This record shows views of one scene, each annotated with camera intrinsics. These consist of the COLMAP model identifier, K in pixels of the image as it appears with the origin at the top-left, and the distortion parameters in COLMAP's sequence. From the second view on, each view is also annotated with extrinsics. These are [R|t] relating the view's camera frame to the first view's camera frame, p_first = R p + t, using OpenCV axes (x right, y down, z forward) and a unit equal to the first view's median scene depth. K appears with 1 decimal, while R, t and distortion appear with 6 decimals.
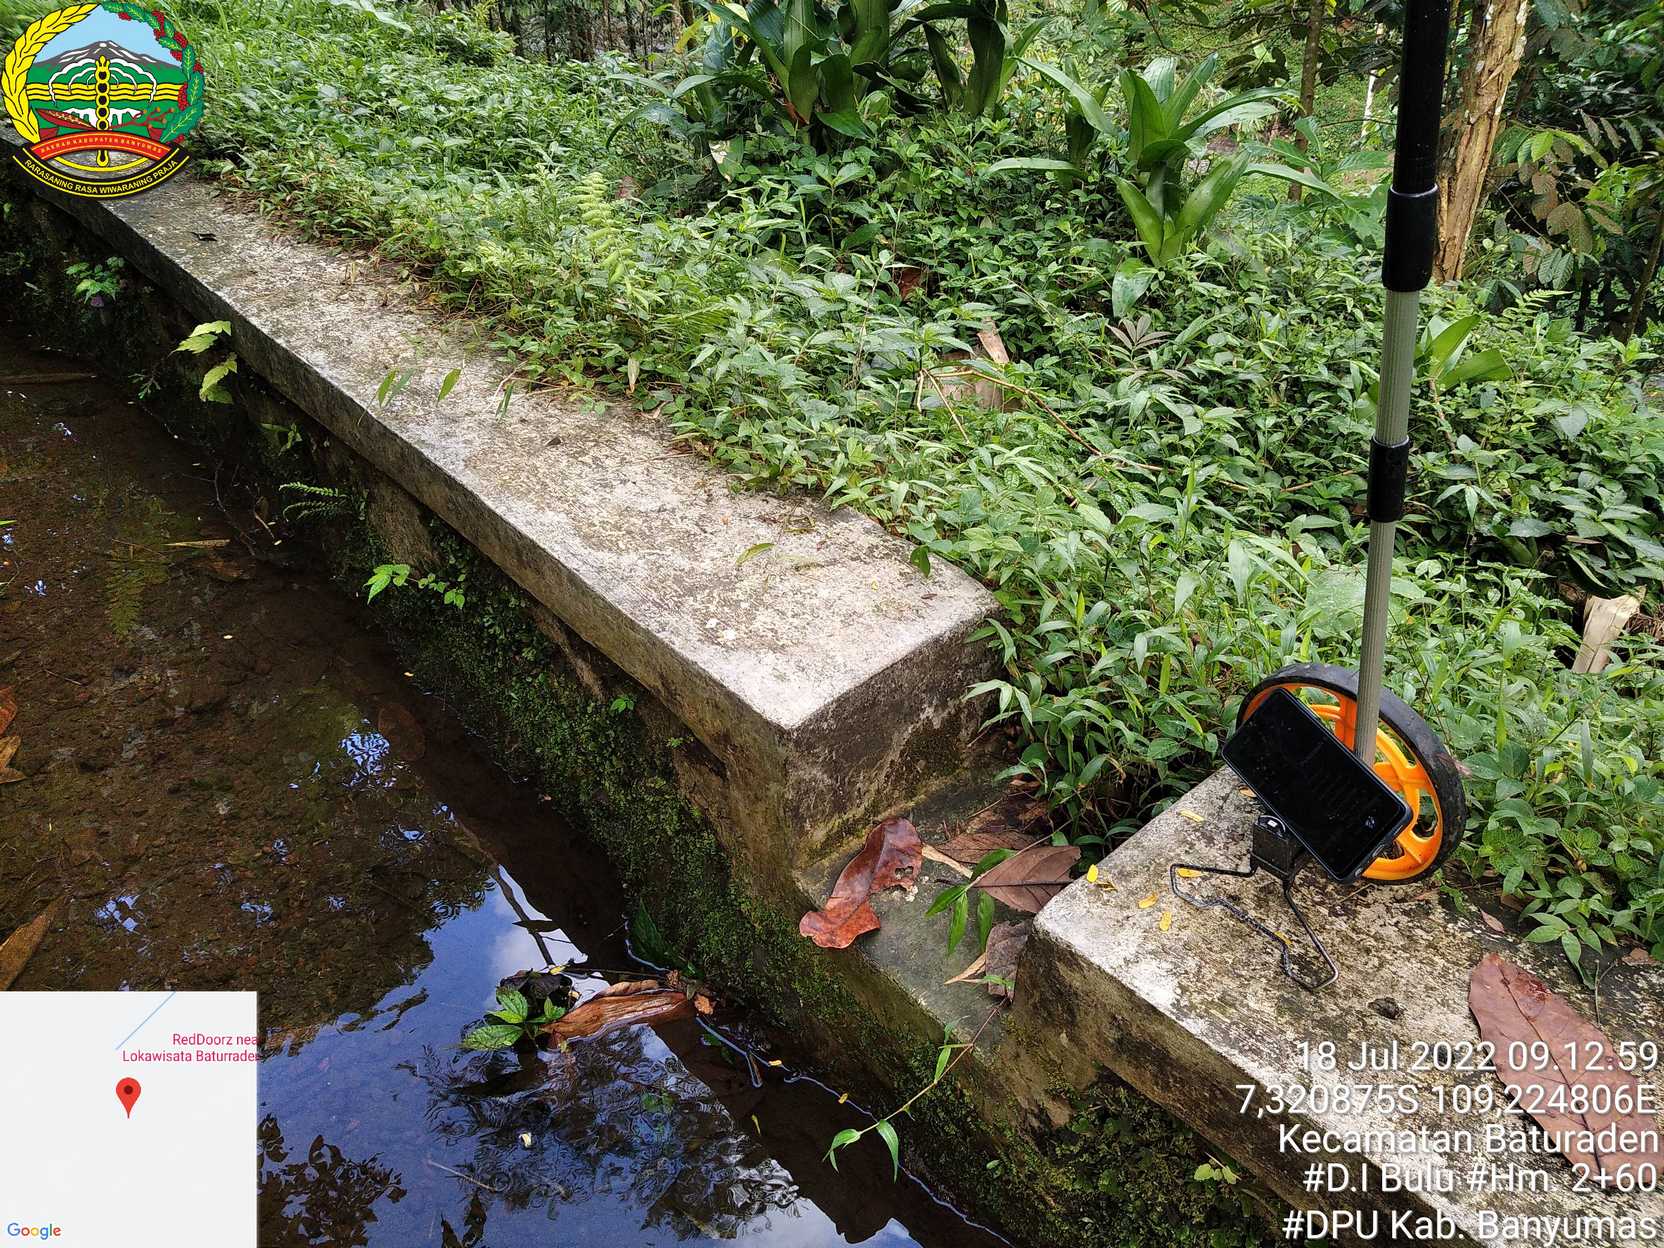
lens RADIAL K [[1431.5, 0, 832.0], [0, 1431.5, 624.0], [0, 0, 1]] dist [0.007159, -0.000321]
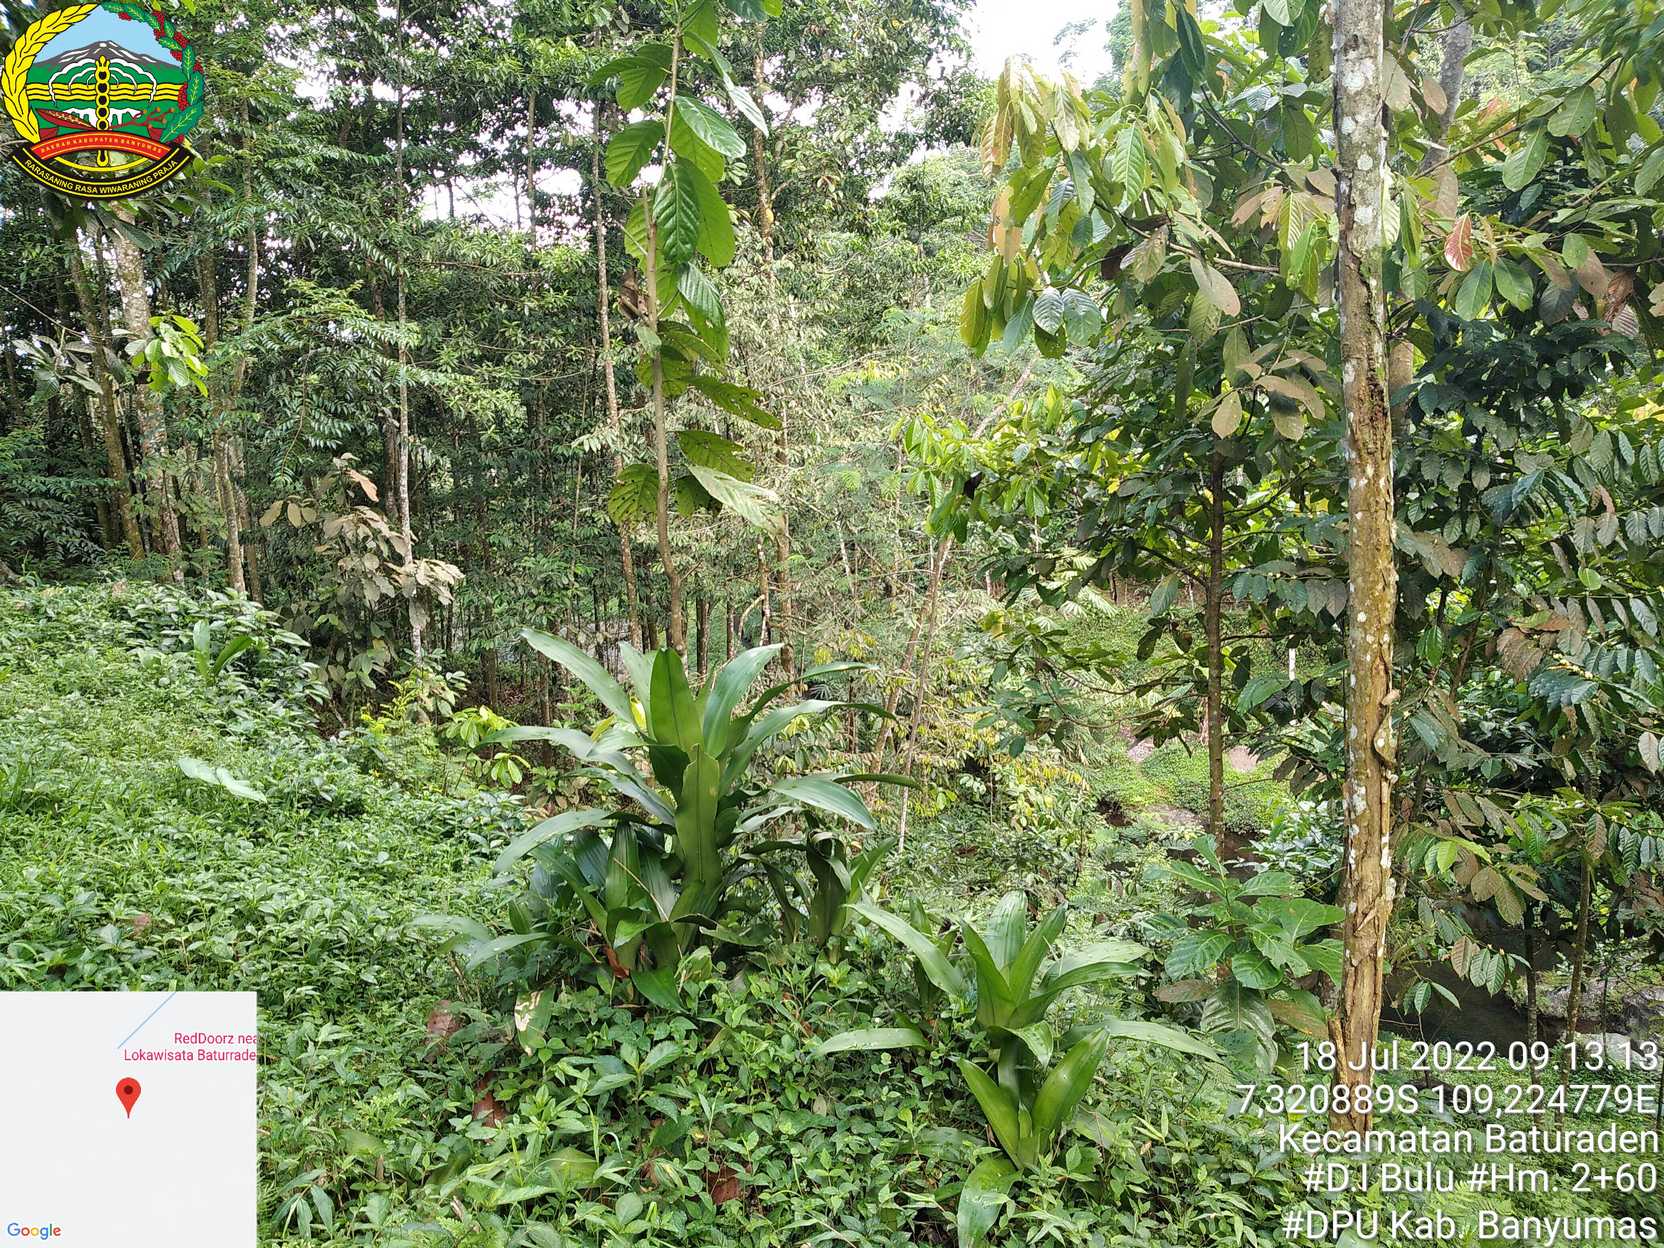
lens RADIAL K [[1431.5, 0, 832.0], [0, 1431.5, 624.0], [0, 0, 1]] dist [0.007159, -0.000321]
pose [[0.999456, -0.015883, 0.028904, 0.095927], [0.025825, 0.921987, -0.386359, -0.216384], [-0.020512, 0.386895, 0.921896, 0.087777]]
